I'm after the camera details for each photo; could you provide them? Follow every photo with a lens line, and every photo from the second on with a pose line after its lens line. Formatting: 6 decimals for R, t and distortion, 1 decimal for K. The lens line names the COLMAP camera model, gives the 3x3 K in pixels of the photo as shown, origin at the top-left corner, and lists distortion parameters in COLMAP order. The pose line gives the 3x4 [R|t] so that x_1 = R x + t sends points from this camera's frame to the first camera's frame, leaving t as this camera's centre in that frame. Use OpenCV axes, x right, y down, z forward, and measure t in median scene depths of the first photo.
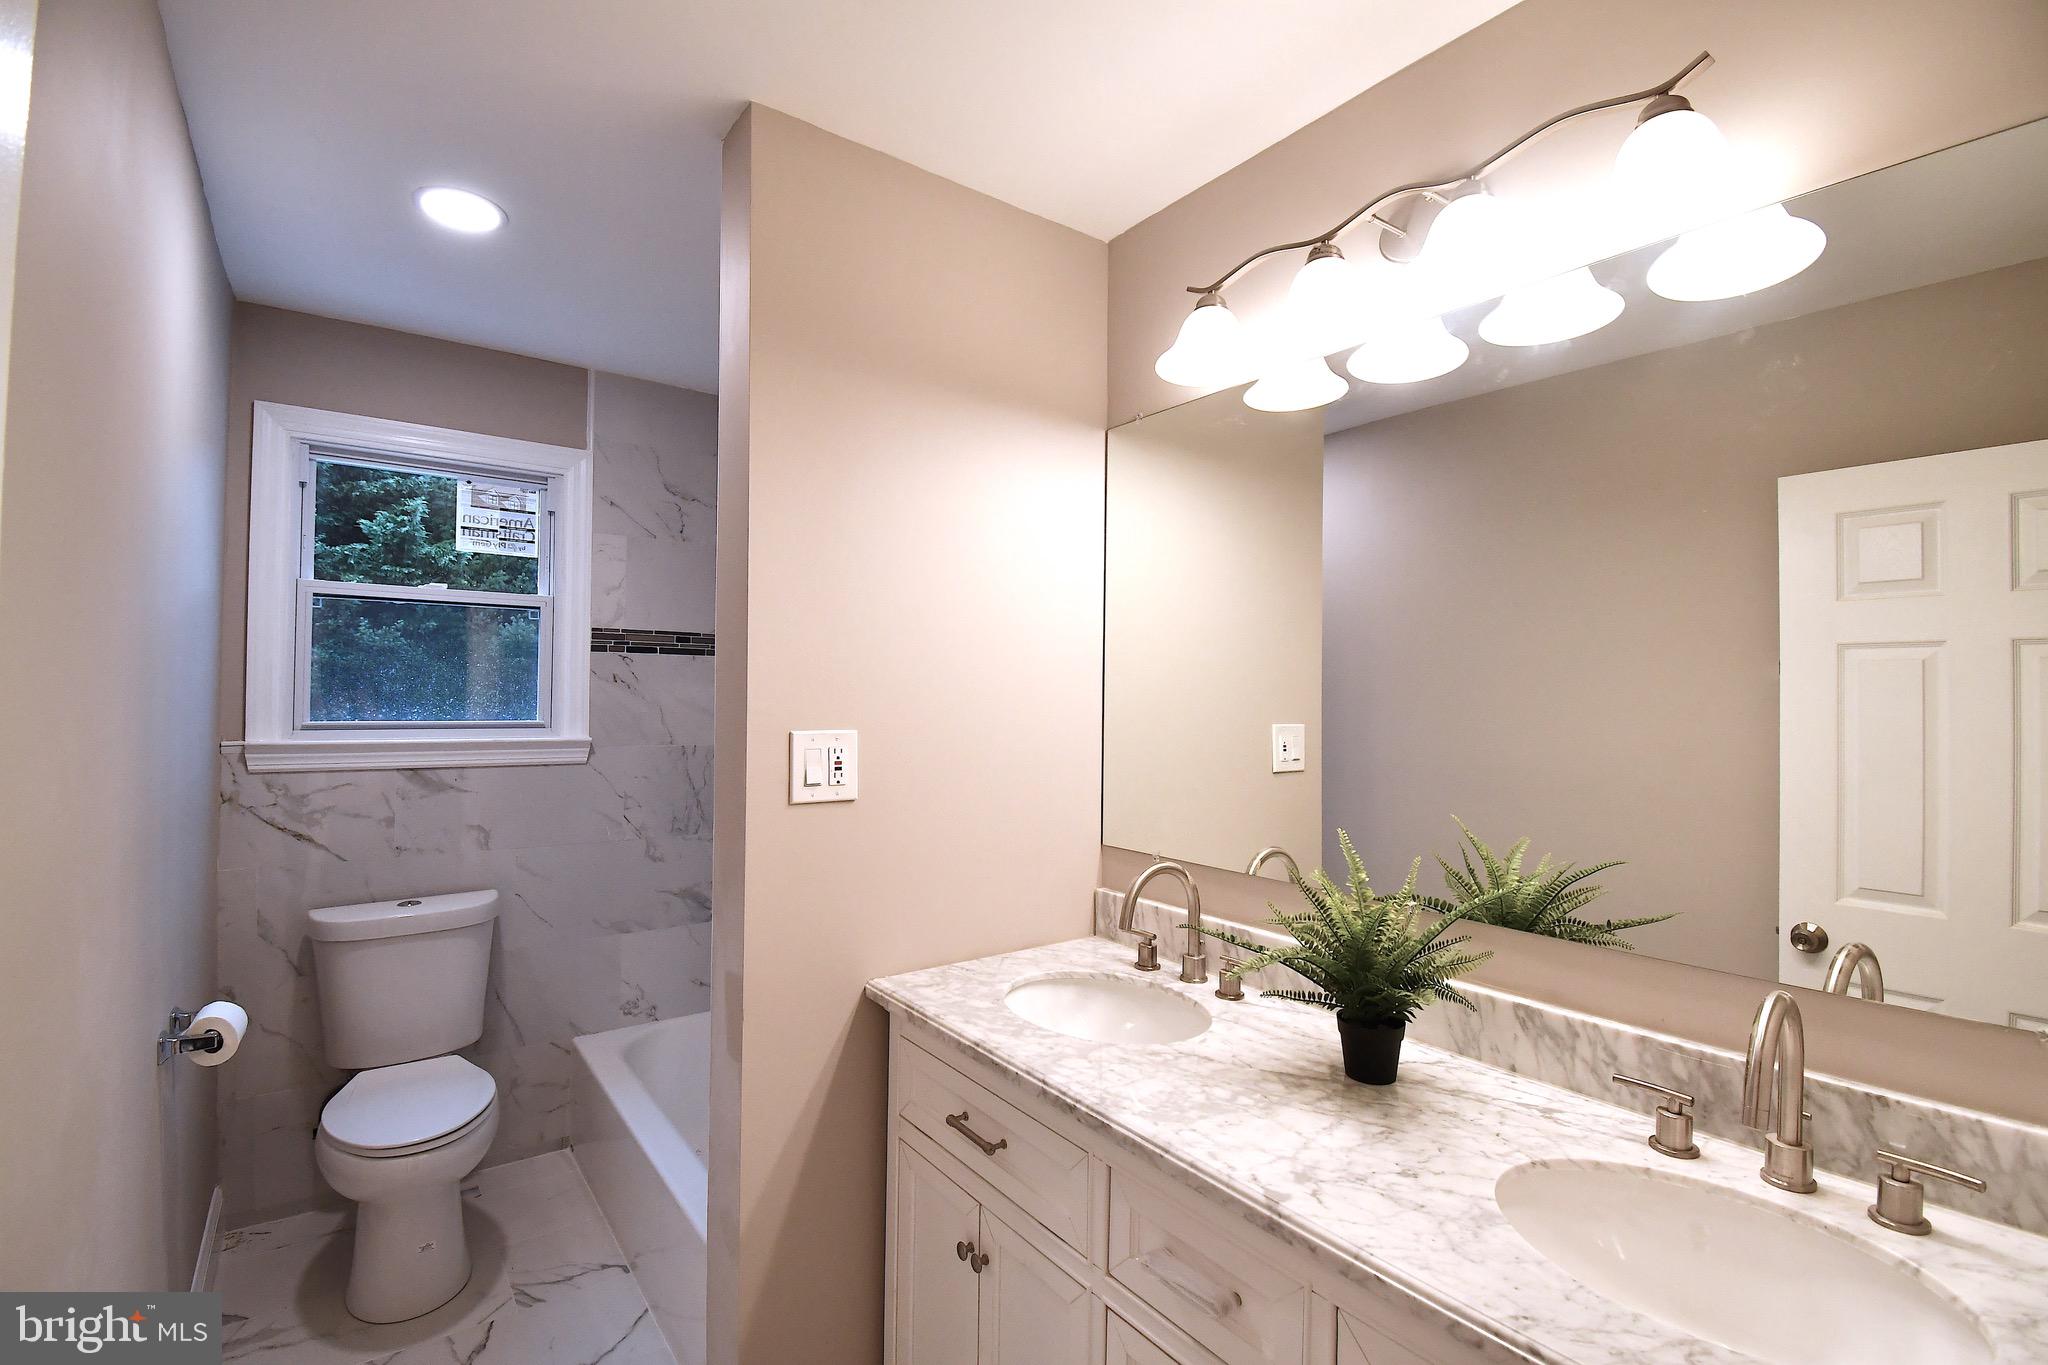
lens RADIAL K [[901.2, 0, 1021.1], [0, 901.2, 685.6], [0, 0, 1]] dist [0.019422, -0.025919]
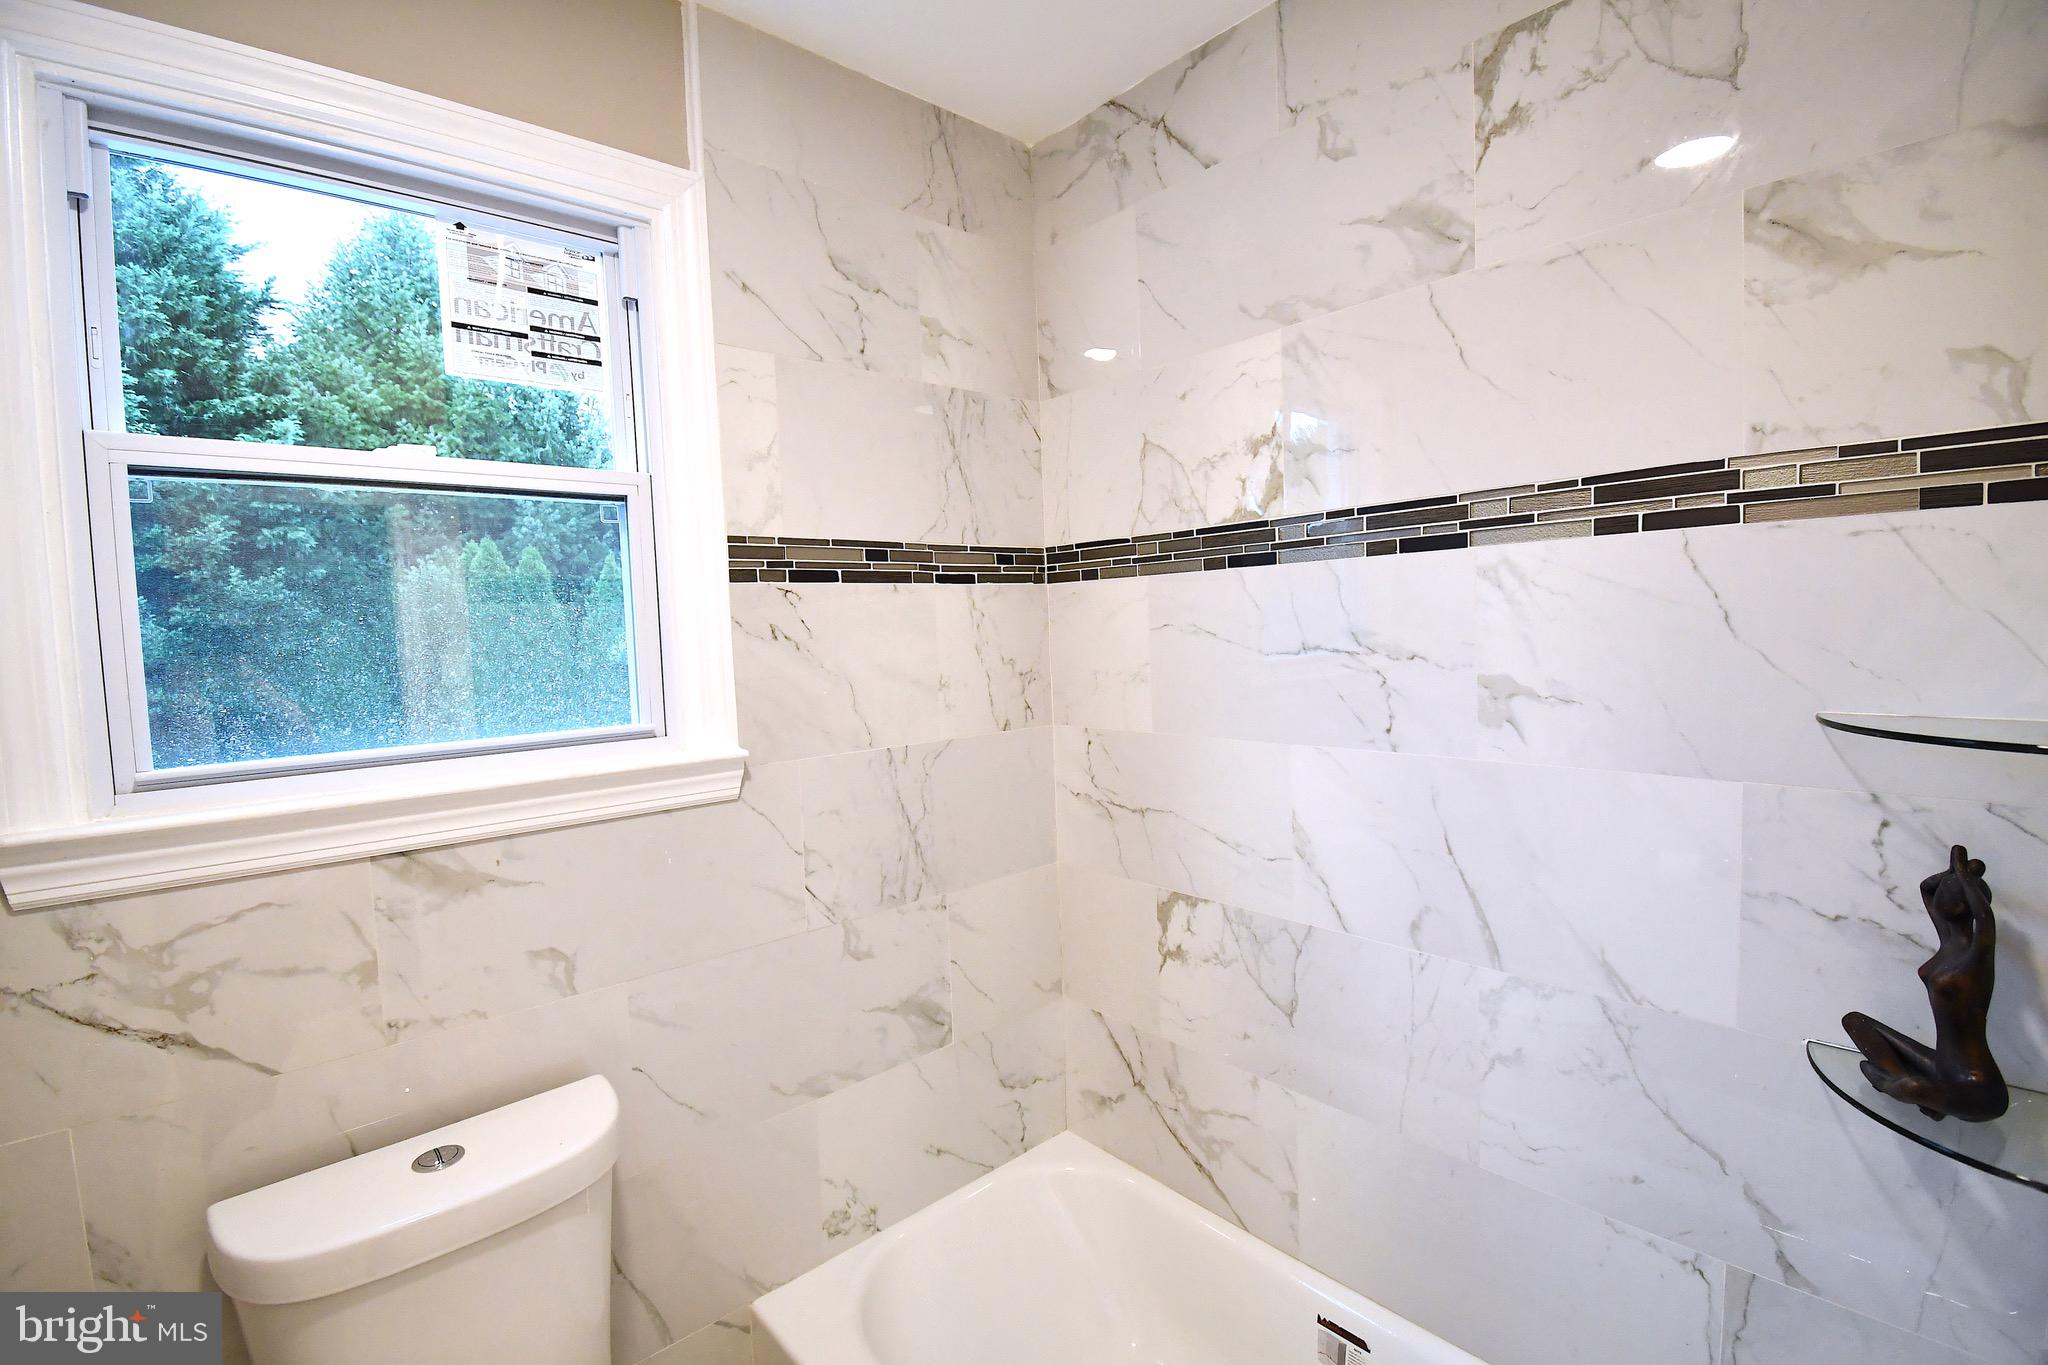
lens RADIAL K [[901.2, 0, 1018.3], [0, 901.2, 685.7], [0, 0, 1]] dist [0.019422, -0.025919]
pose [[0.995474, -0.051341, 0.079972, -0.356175], [0.044648, 0.995520, 0.083342, -0.014825], [-0.083892, -0.079394, 0.993307, 0.472839]]
